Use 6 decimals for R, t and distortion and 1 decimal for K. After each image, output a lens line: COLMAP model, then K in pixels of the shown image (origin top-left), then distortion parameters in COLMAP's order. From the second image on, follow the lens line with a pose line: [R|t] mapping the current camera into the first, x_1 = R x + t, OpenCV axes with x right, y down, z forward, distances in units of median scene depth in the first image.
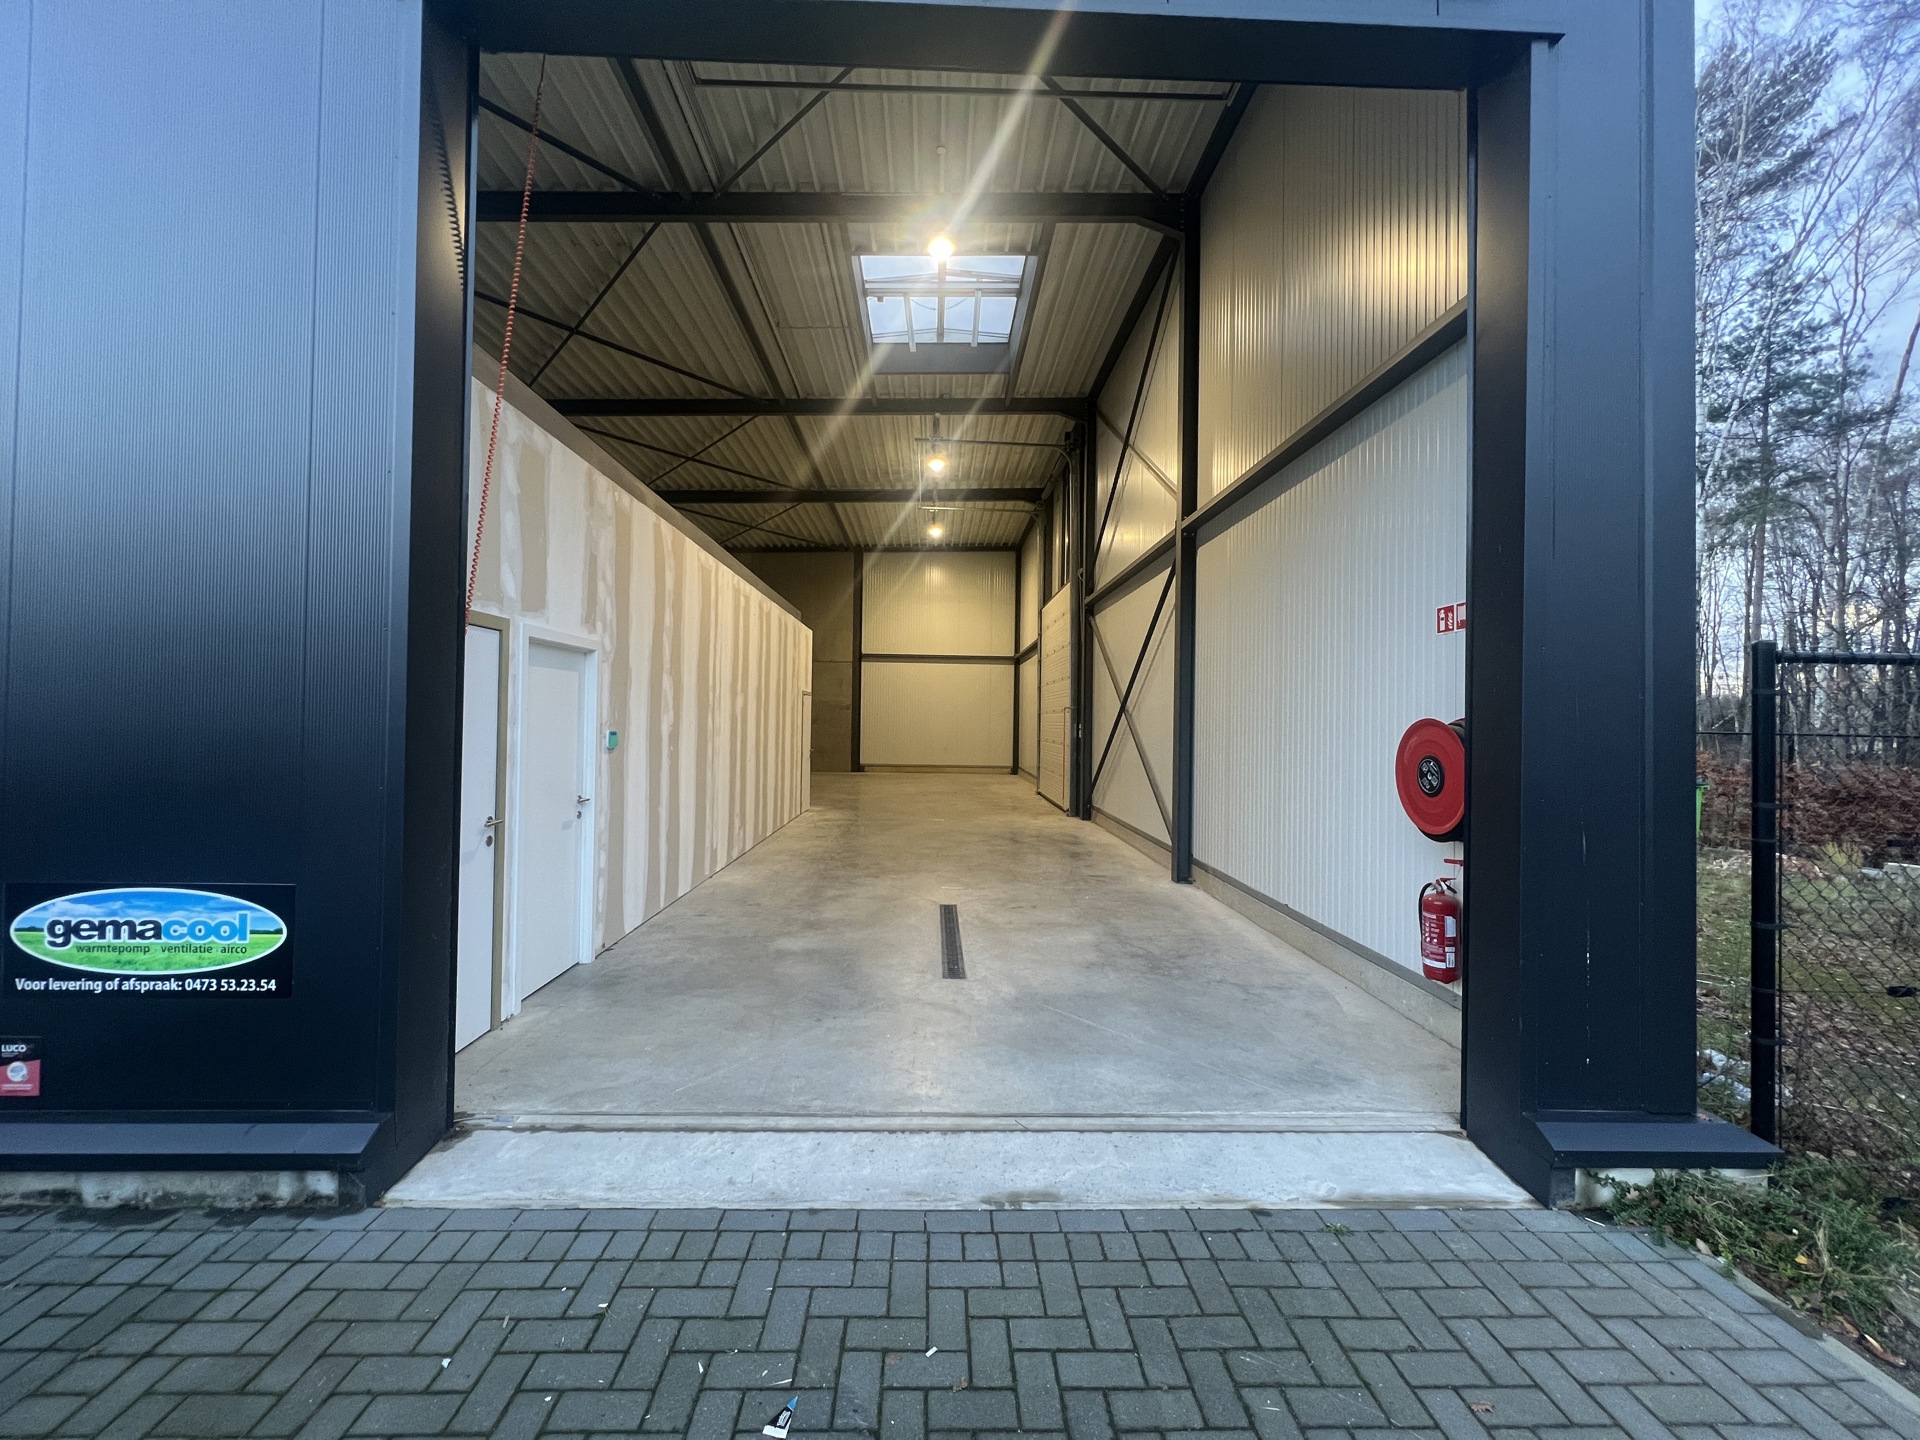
lens RADIAL K [[781.8, 0, 960.0], [0, 781.8, 720.0], [0, 0, 1]] dist [0.003212, -0.000321]
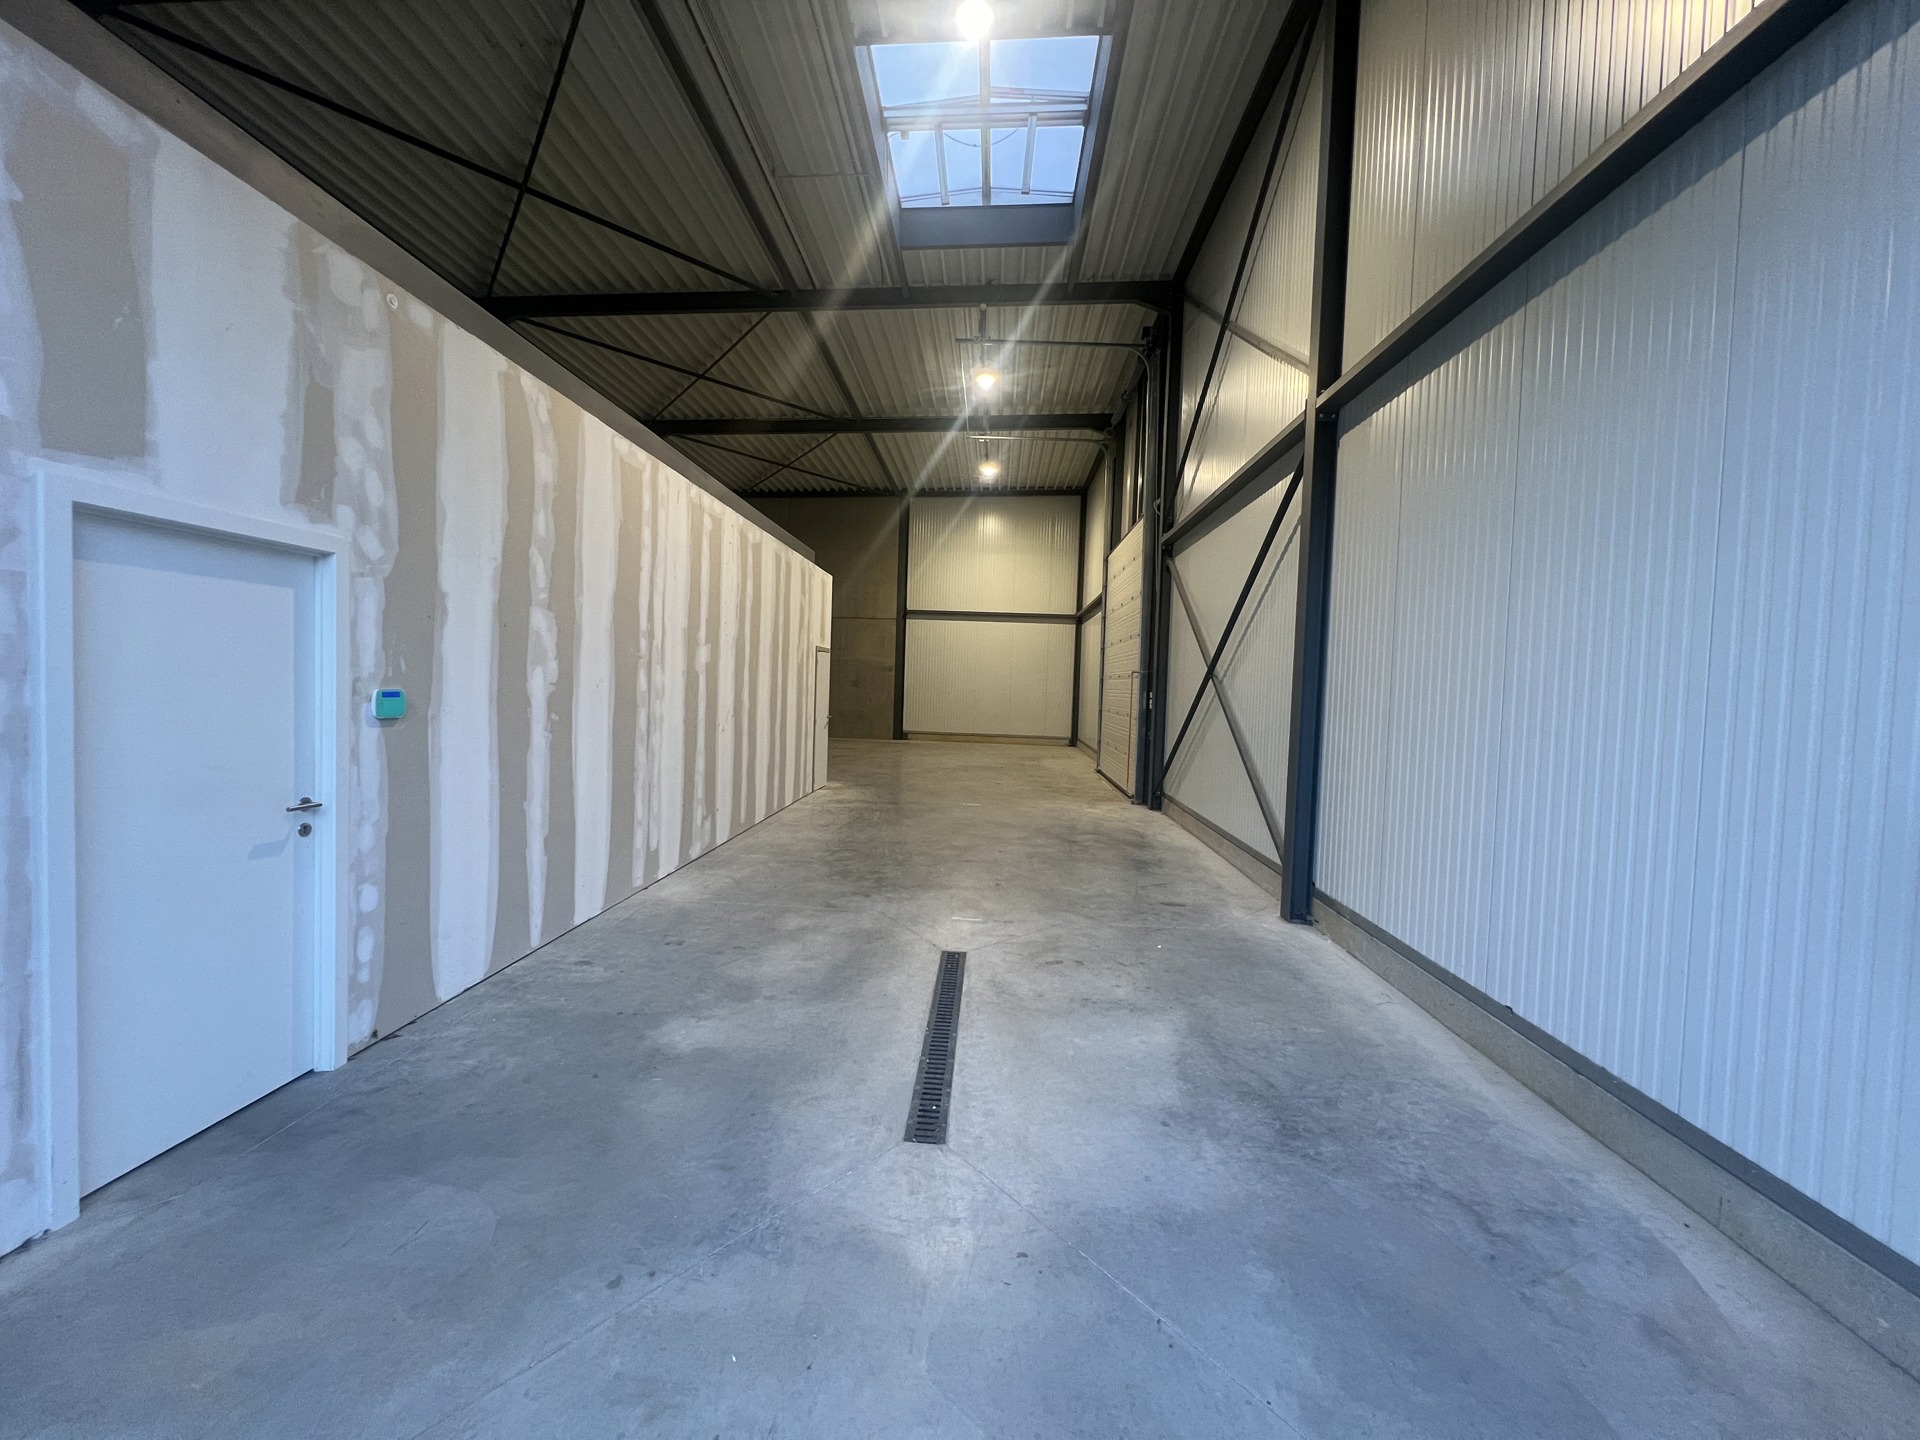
lens RADIAL K [[758.4, 0, 960.0], [0, 758.4, 720.0], [0, 0, 1]] dist [-0.002405, -0.000187]
pose [[0.995980, 0.022170, -0.086784, 0.027320], [-0.018111, 0.998717, 0.047283, 0.000483], [0.087721, -0.045521, 0.995104, 0.217634]]
